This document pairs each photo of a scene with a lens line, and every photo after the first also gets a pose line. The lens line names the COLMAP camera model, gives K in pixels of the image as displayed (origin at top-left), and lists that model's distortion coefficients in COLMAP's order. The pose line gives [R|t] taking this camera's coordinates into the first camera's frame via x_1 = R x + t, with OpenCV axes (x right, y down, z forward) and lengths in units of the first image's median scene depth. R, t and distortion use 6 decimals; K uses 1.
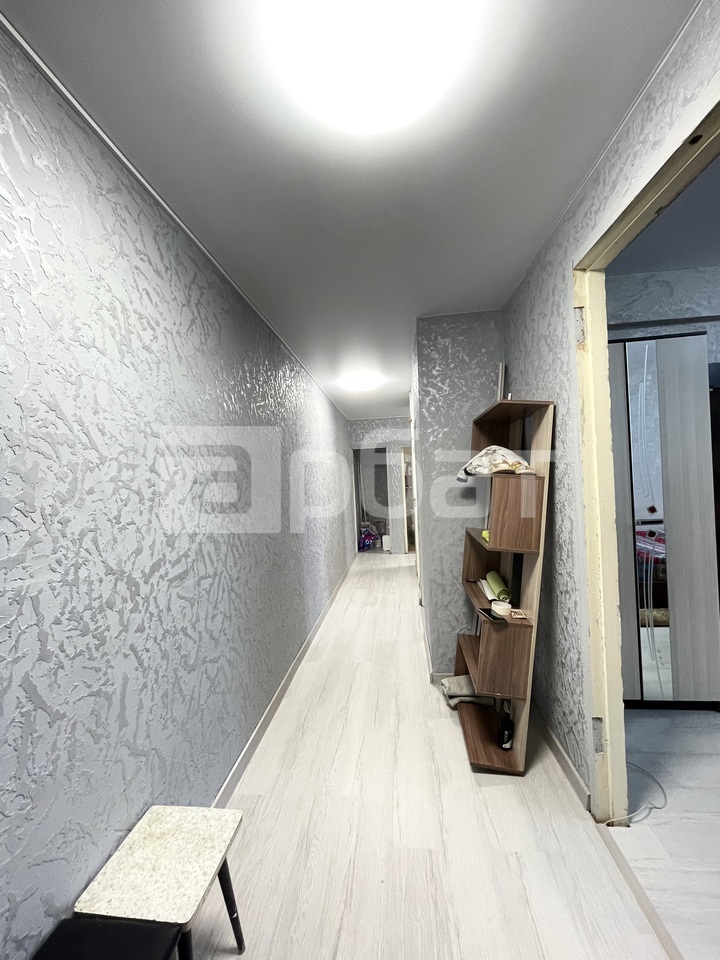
lens RADIAL K [[386.8, 0, 360.0], [0, 386.8, 480.0], [0, 0, 1]] dist [0.000218, 0.000048]
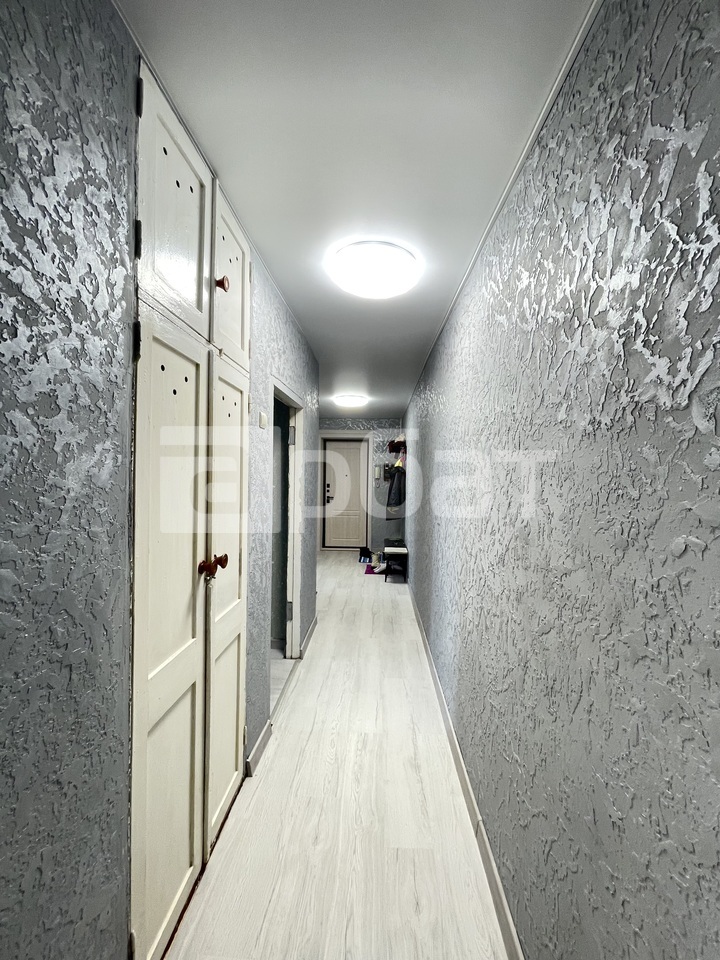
lens RADIAL K [[386.8, 0, 360.0], [0, 386.8, 480.0], [0, 0, 1]] dist [0.000218, 0.000048]
pose [[-0.997625, 0.037027, -0.058074, 0.053846], [0.035751, 0.999099, 0.022873, -0.015974], [0.058868, 0.020742, -0.998050, 1.489230]]
